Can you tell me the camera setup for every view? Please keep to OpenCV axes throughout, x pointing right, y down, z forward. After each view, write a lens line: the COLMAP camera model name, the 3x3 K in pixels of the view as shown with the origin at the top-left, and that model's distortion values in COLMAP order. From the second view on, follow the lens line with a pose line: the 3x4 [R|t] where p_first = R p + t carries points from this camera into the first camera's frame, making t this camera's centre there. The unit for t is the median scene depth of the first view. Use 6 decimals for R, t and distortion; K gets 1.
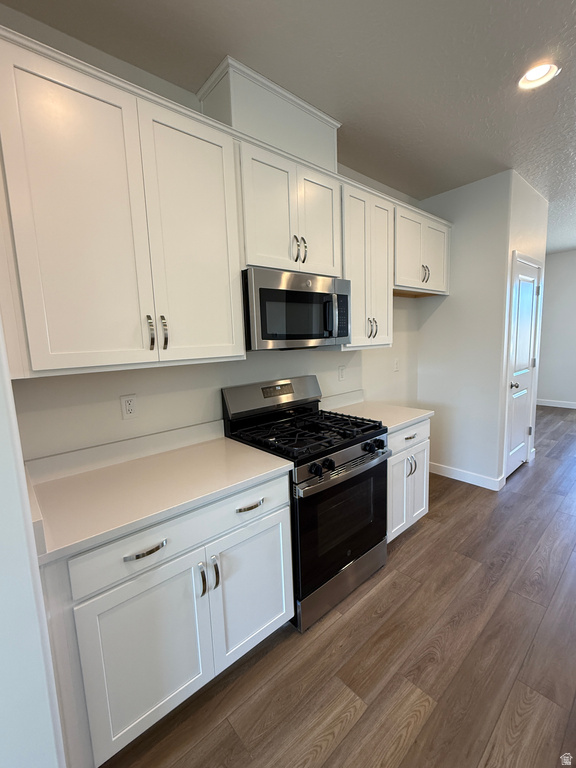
lens RADIAL K [[340.0, 0, 288.8], [0, 340.0, 381.4], [0, 0, 1]] dist [0.003612, -0.000460]
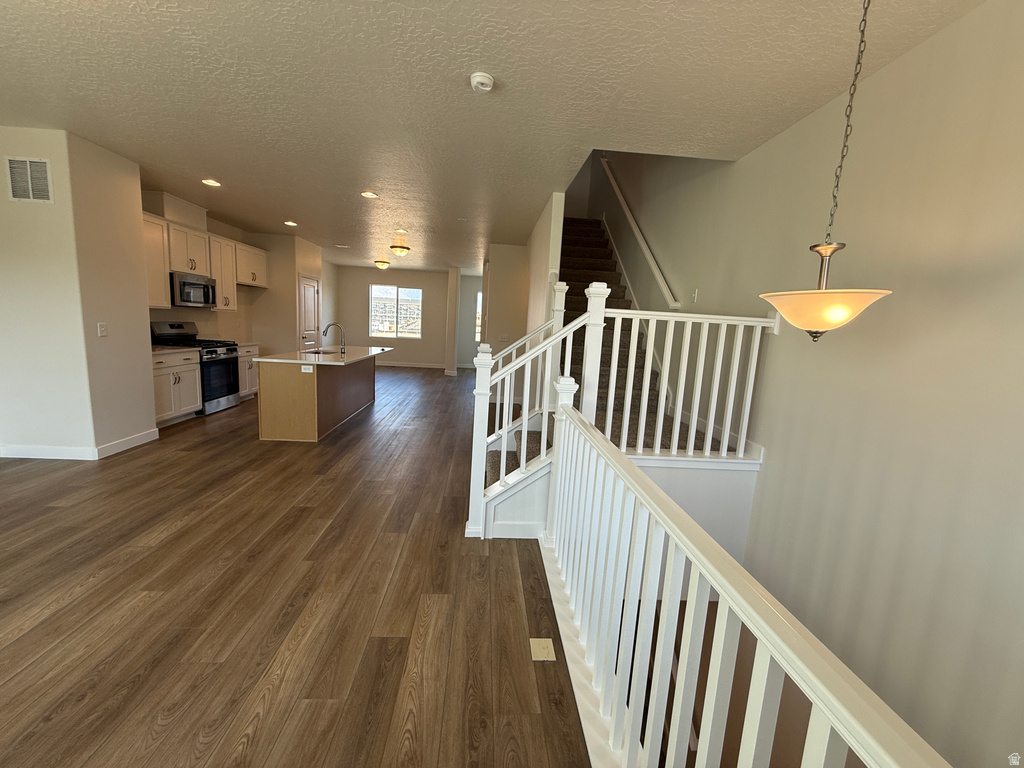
lens RADIAL K [[408.2, 0, 511.0], [0, 408.2, 384.0], [0, 0, 1]] dist [-0.001509, 0.000970]
pose [[0.612484, -0.042596, 0.789334, -0.953797], [0.022632, 0.999083, 0.036354, 0.417445], [-0.790159, -0.004403, 0.612887, -2.683581]]
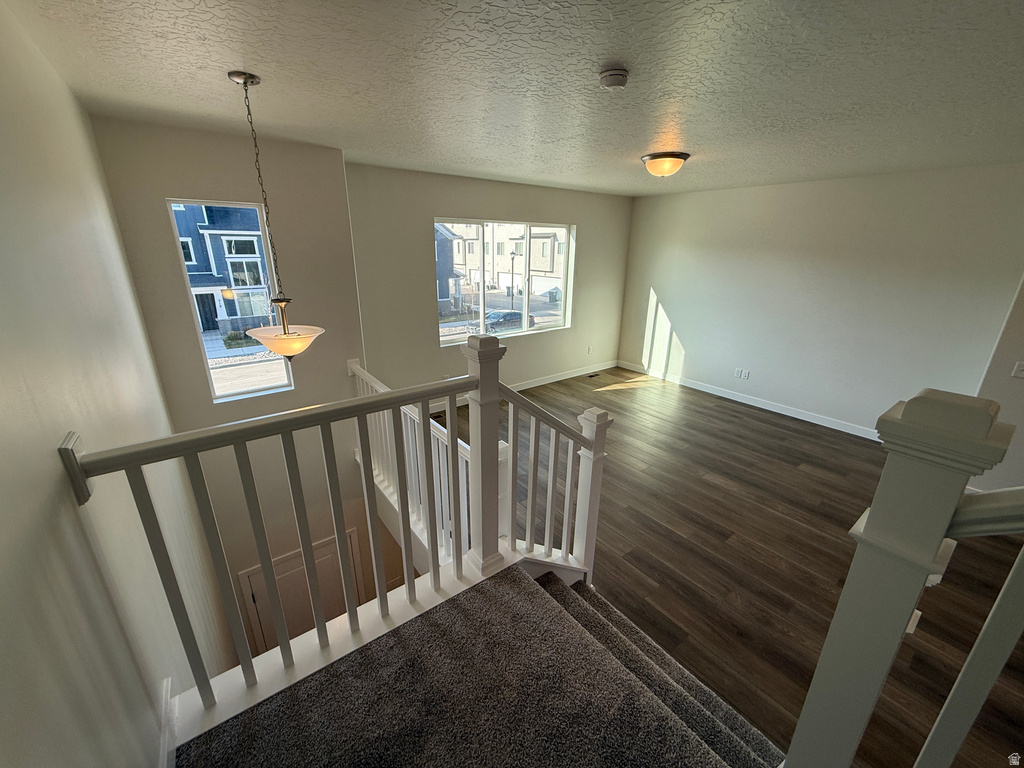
lens RADIAL K [[408.2, 0, 509.0], [0, 408.2, 381.1], [0, 0, 1]] dist [-0.001509, 0.000970]
pose [[-0.076424, 0.350174, -0.933562, 1.288875], [-0.137927, 0.923586, 0.357723, -0.120847], [0.987490, 0.156102, -0.022286, -1.938780]]
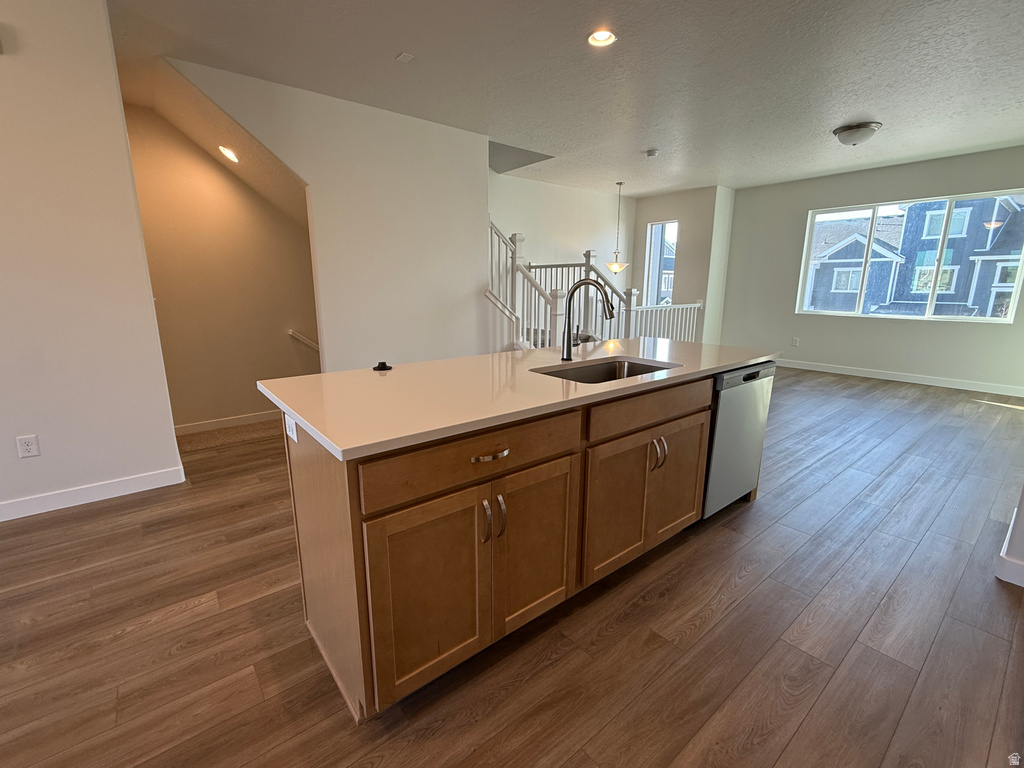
lens RADIAL K [[453.3, 0, 509.7], [0, 453.3, 382.9], [0, 0, 1]] dist [0.003612, -0.000460]
pose [[-0.997923, 0.023679, 0.059912, 0.829733], [0.042519, 0.940757, 0.336404, -0.116842], [-0.048397, 0.338253, -0.939810, 1.509038]]
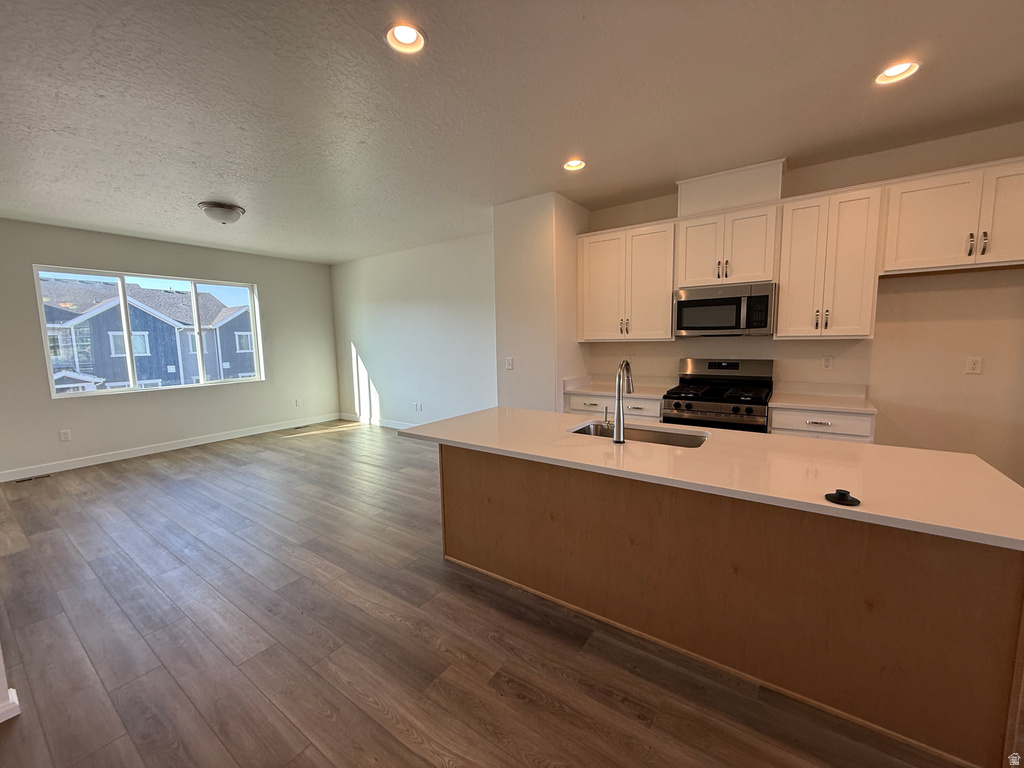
lens RADIAL K [[408.2, 0, 508.8], [0, 408.2, 382.3], [0, 0, 1]] dist [-0.001509, 0.000970]
pose [[0.224879, 0.136823, -0.964733, 1.747747], [-0.115366, 0.986867, 0.113071, 0.006733], [0.967533, 0.085870, 0.237710, -0.314651]]
